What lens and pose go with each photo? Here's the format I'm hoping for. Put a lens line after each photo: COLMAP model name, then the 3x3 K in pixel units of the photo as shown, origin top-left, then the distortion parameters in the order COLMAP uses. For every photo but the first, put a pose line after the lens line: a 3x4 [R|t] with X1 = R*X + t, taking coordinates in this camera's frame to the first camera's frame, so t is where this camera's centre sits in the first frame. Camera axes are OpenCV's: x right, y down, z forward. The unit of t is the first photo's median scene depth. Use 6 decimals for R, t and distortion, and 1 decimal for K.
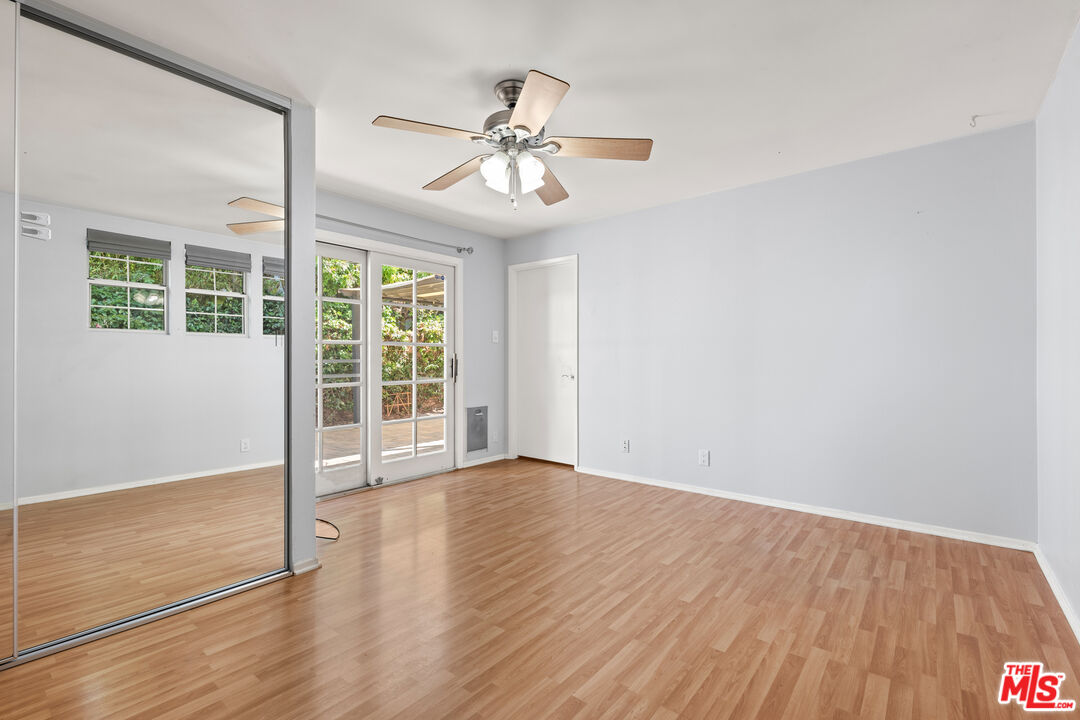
lens RADIAL K [[479.2, 0, 539.0], [0, 479.2, 360.3], [0, 0, 1]] dist [0.001610, -0.000460]
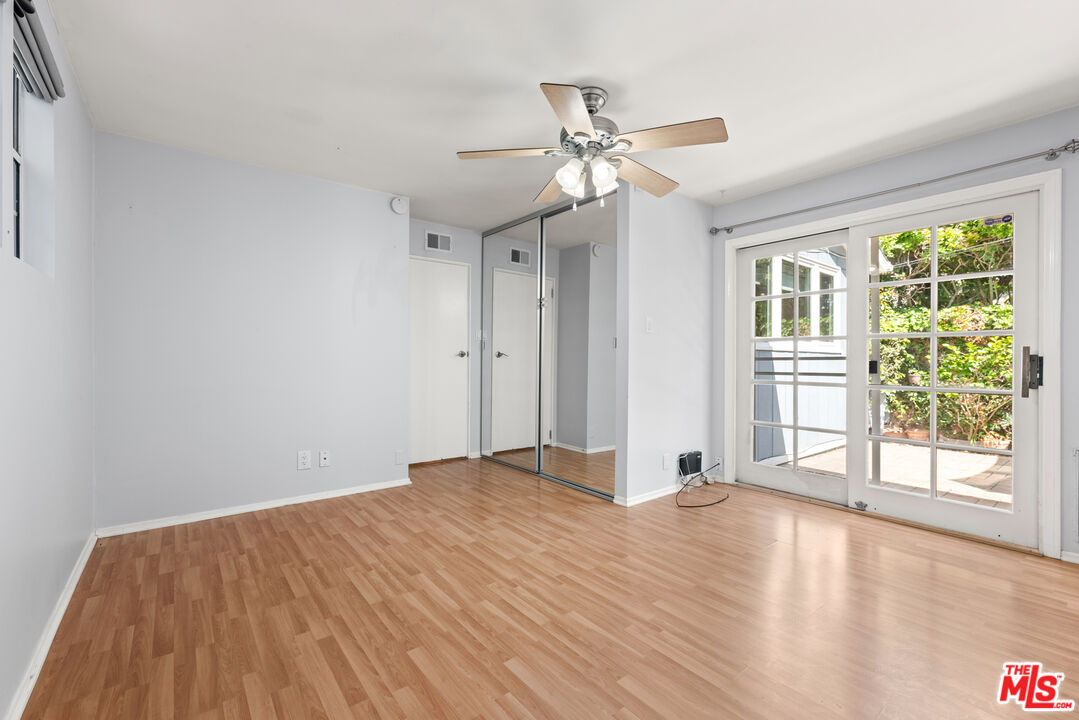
lens RADIAL K [[453.6, 0, 538.7], [0, 453.6, 359.4], [0, 0, 1]] dist [-0.002760, -0.000448]
pose [[-0.205195, 0.002497, -0.978718, 1.183086], [-0.000783, 0.999996, 0.002716, 0.003414], [0.978721, 0.001324, -0.205192, 1.387473]]
